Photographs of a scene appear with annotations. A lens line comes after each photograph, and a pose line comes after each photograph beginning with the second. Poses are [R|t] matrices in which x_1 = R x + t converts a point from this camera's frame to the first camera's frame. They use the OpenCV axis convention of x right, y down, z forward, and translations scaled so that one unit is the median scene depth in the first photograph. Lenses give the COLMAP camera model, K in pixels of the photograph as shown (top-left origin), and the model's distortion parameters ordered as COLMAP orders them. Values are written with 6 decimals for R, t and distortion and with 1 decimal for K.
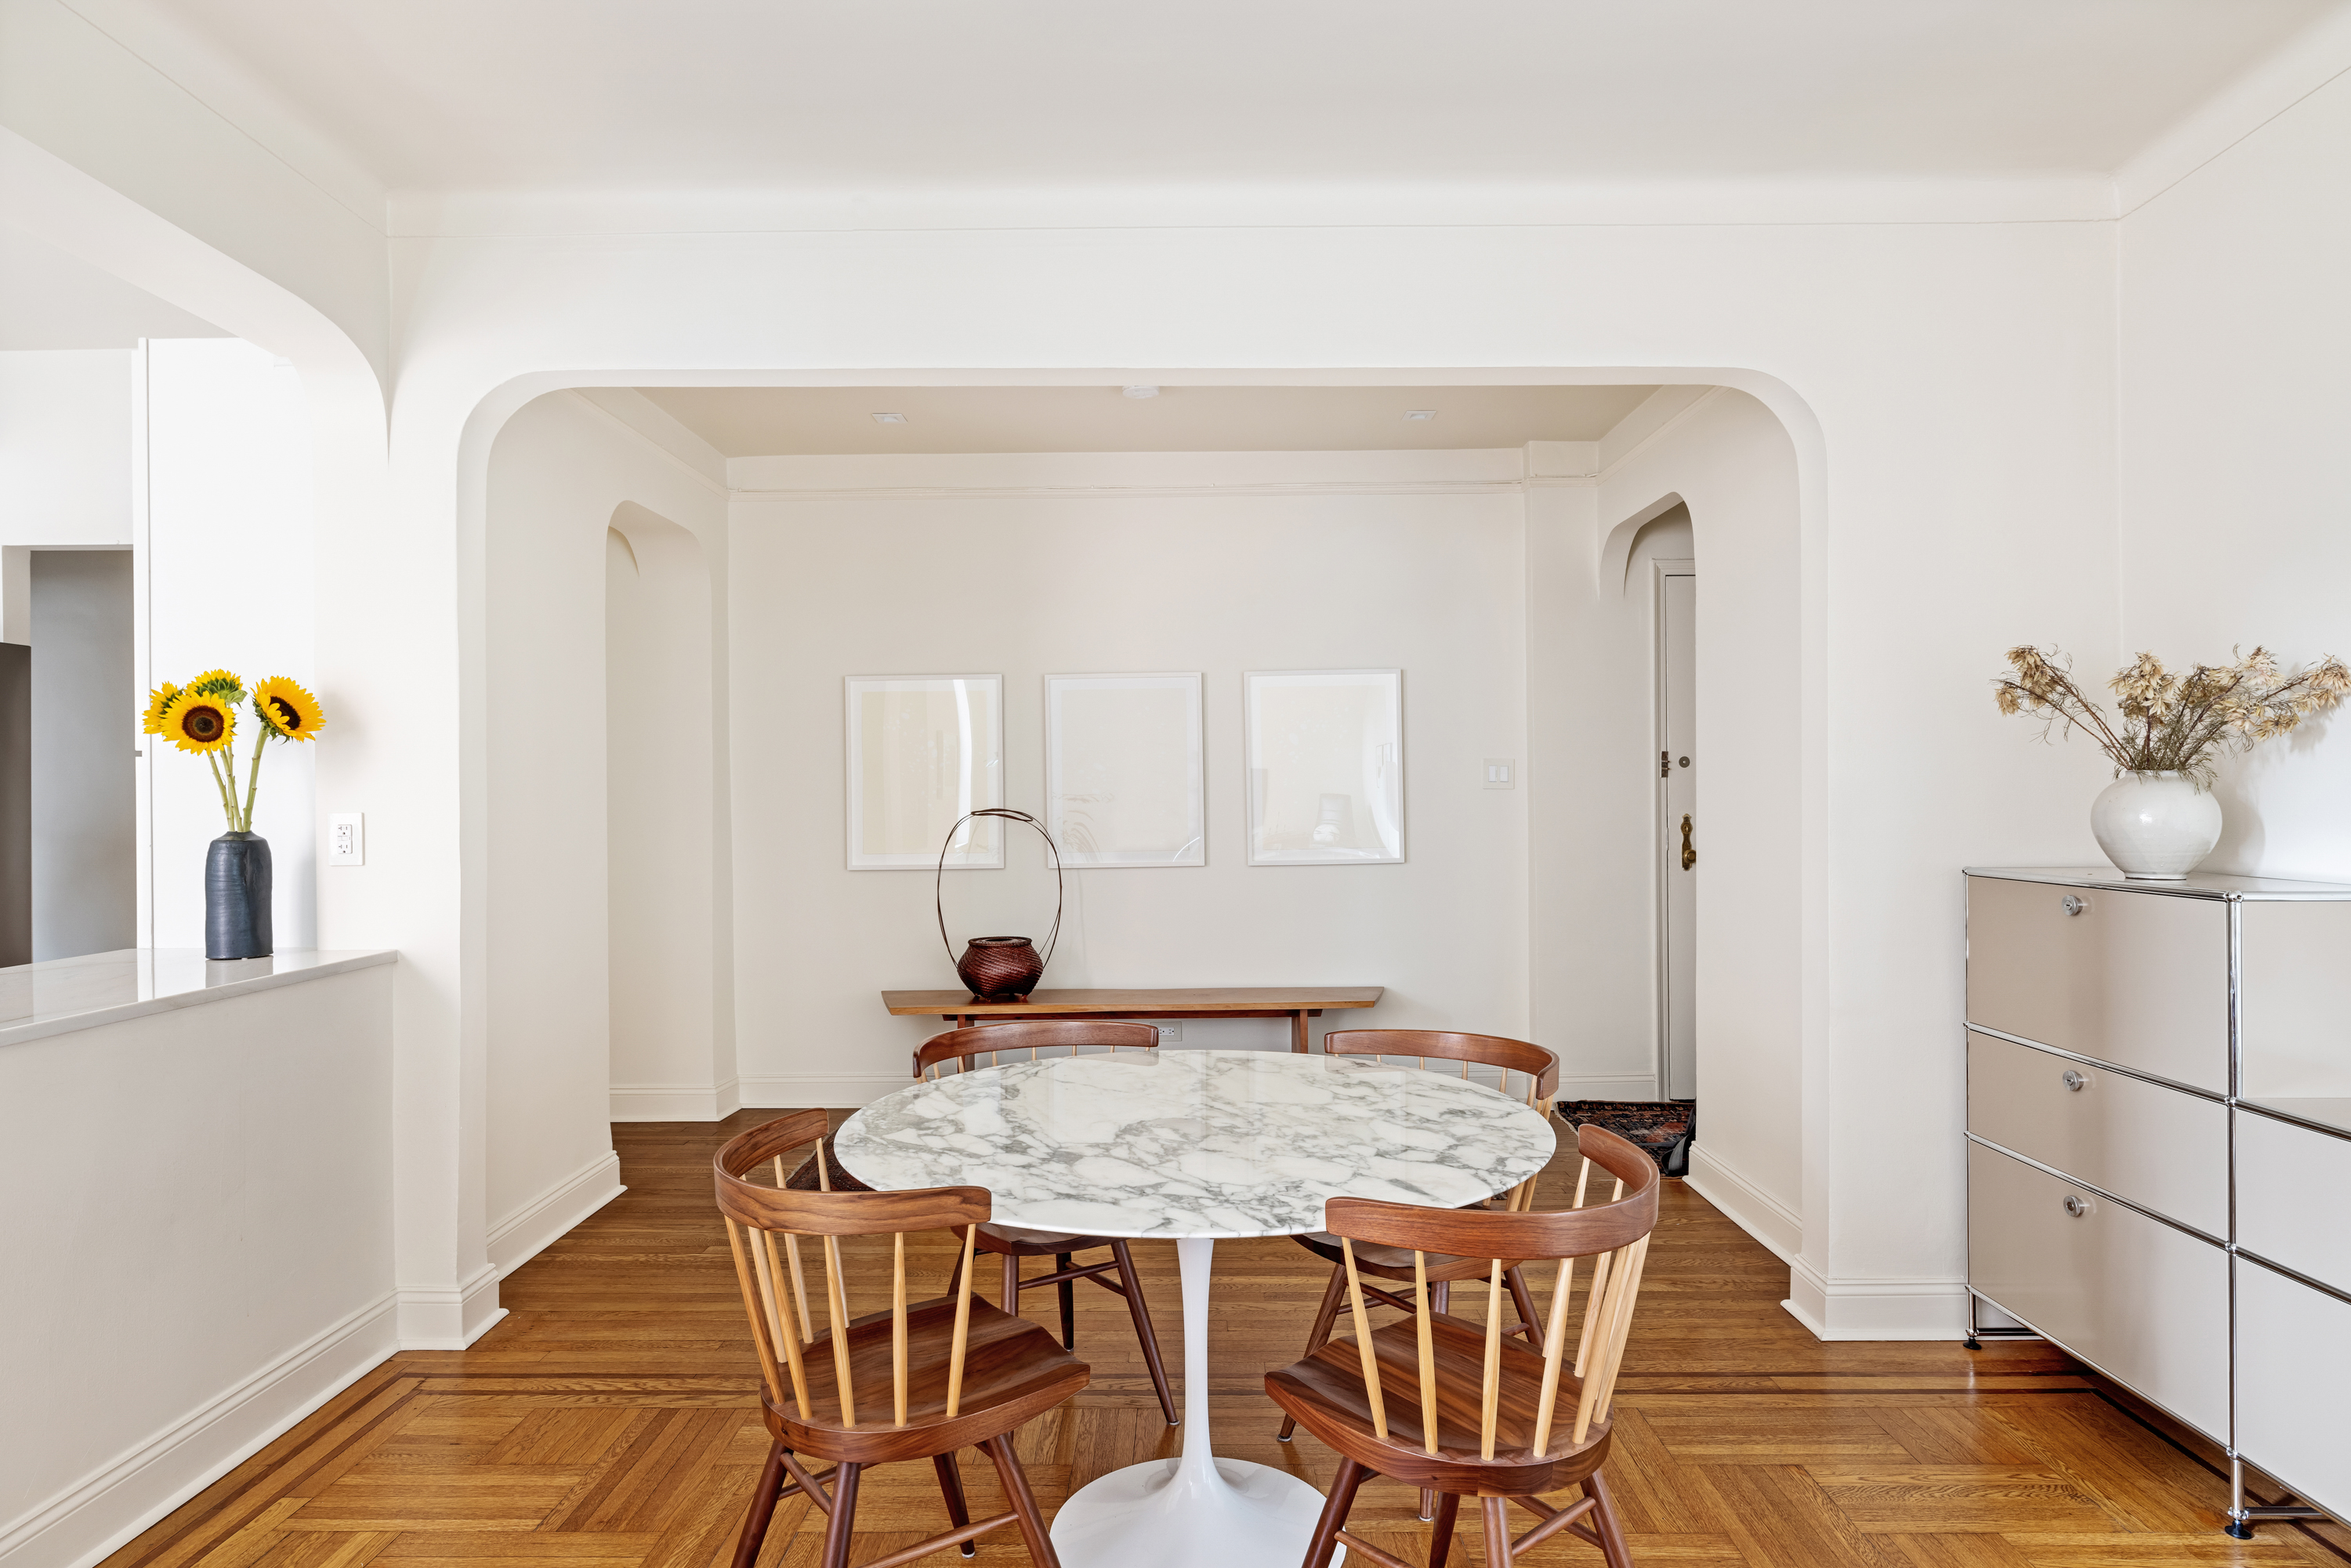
lens RADIAL K [[1312.0, 0, 1174.0], [0, 1312.0, 783.6], [0, 0, 1]] dist [0.004421, 0.001041]
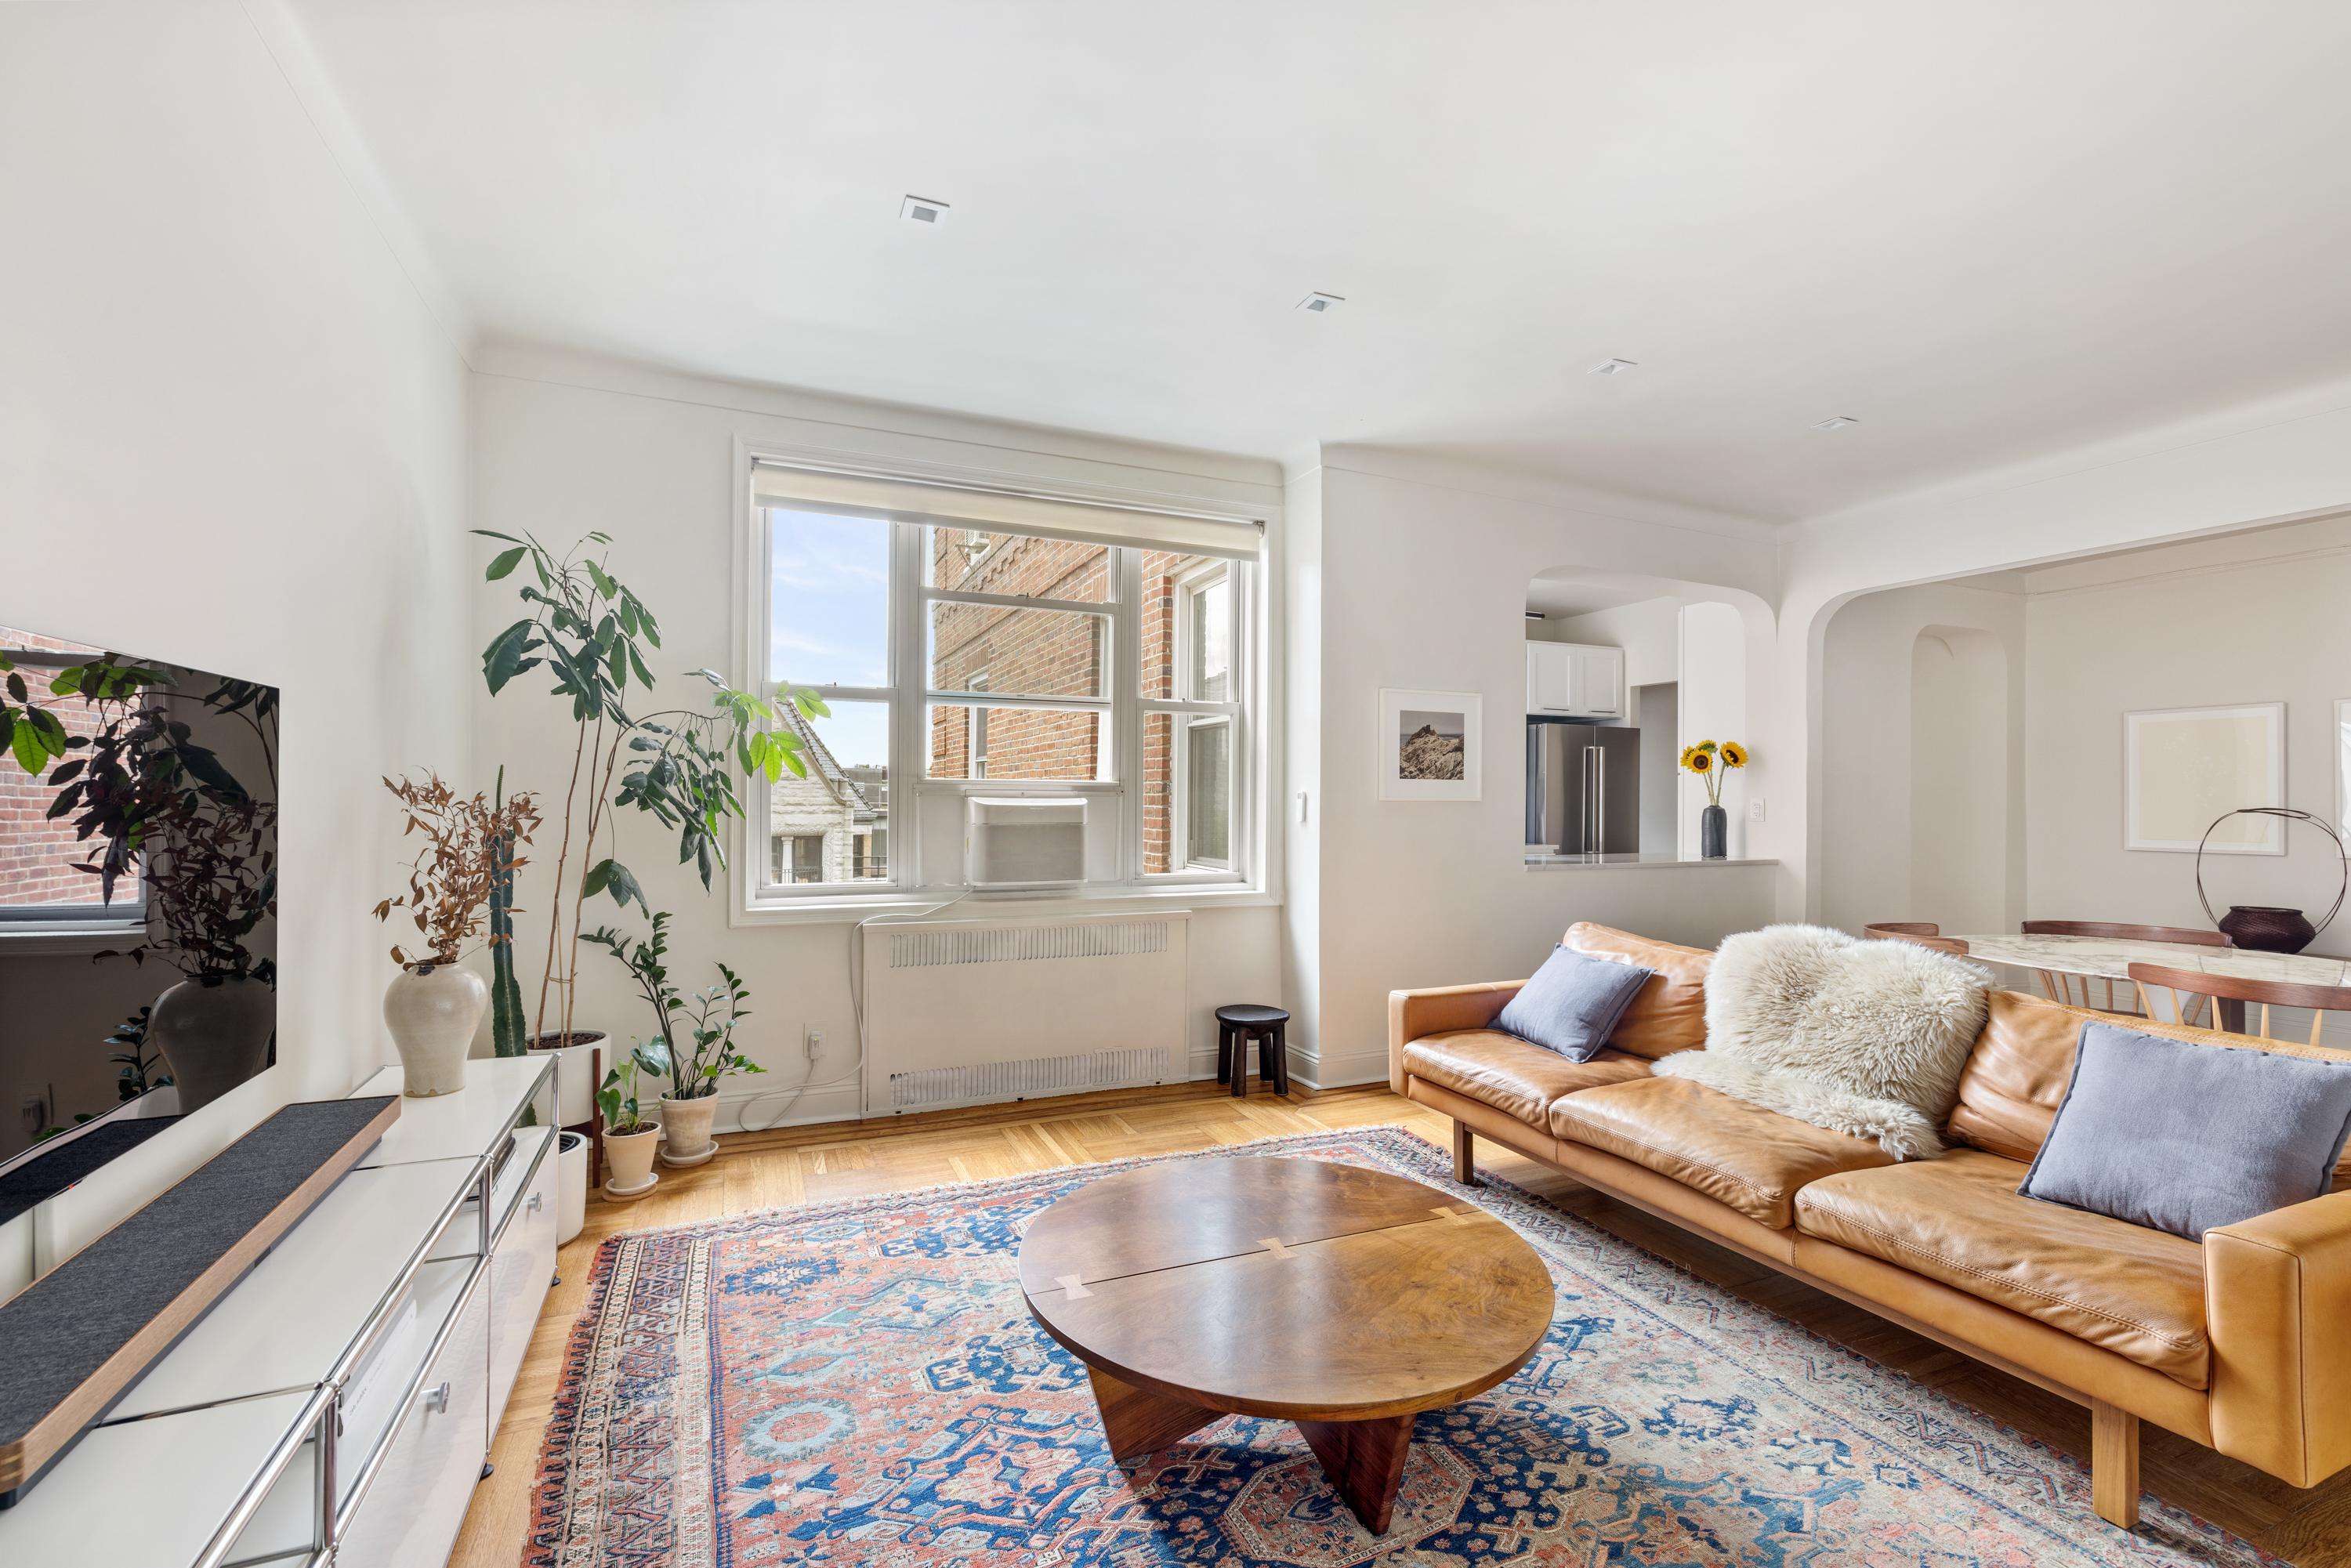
lens RADIAL K [[1004.3, 0, 1172.1], [0, 1004.3, 786.2], [0, 0, 1]] dist [0.000723, -0.000017]
pose [[0.418135, -0.003038, -0.908380, 0.562105], [-0.004199, 0.999977, -0.005277, 0.014561], [0.908375, 0.006021, 0.418112, -0.695421]]
